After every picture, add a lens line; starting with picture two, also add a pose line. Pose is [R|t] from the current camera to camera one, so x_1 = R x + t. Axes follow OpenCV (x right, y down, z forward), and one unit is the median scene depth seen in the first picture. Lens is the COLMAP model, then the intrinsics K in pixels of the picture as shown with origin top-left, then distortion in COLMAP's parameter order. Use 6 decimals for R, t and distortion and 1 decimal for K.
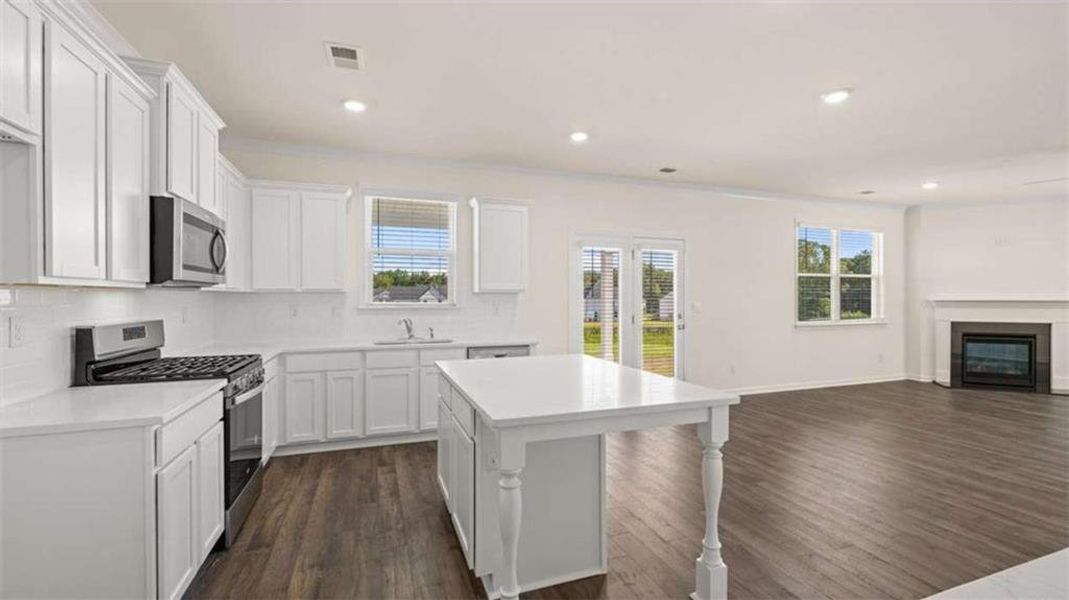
lens RADIAL K [[452.1, 0, 537.6], [0, 452.1, 295.9], [0, 0, 1]] dist [0.002093, -0.000006]
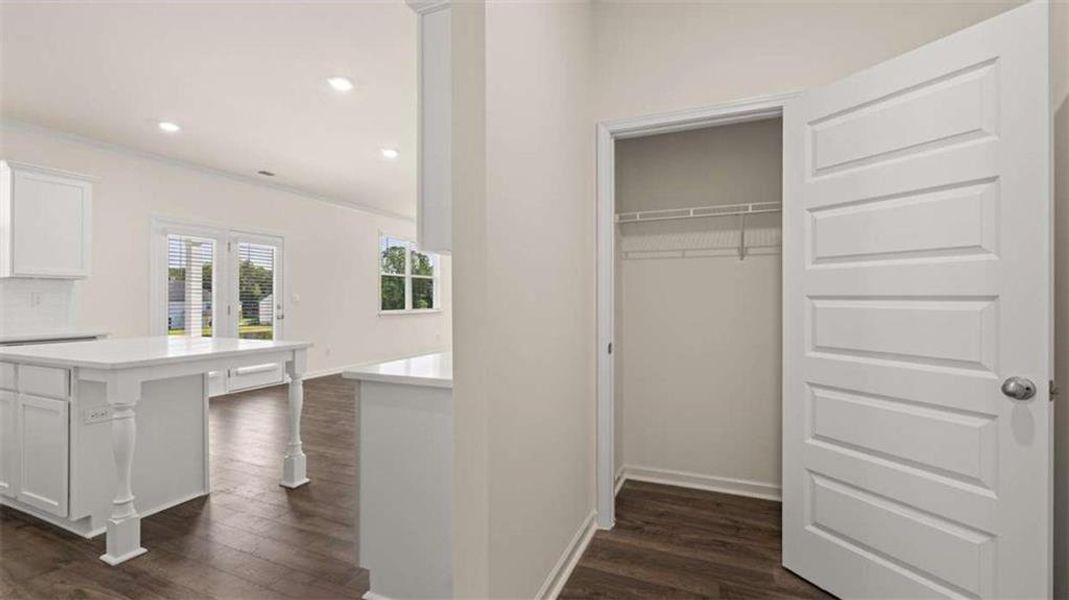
lens RADIAL K [[452.1, 0, 531.6], [0, 452.1, 300.1], [0, 0, 1]] dist [0.002093, -0.000006]
pose [[0.693026, 0.000571, 0.720913, -0.046707], [-0.004395, 0.999984, 0.003433, 0.019362], [-0.720899, -0.005548, 0.693017, -0.182002]]
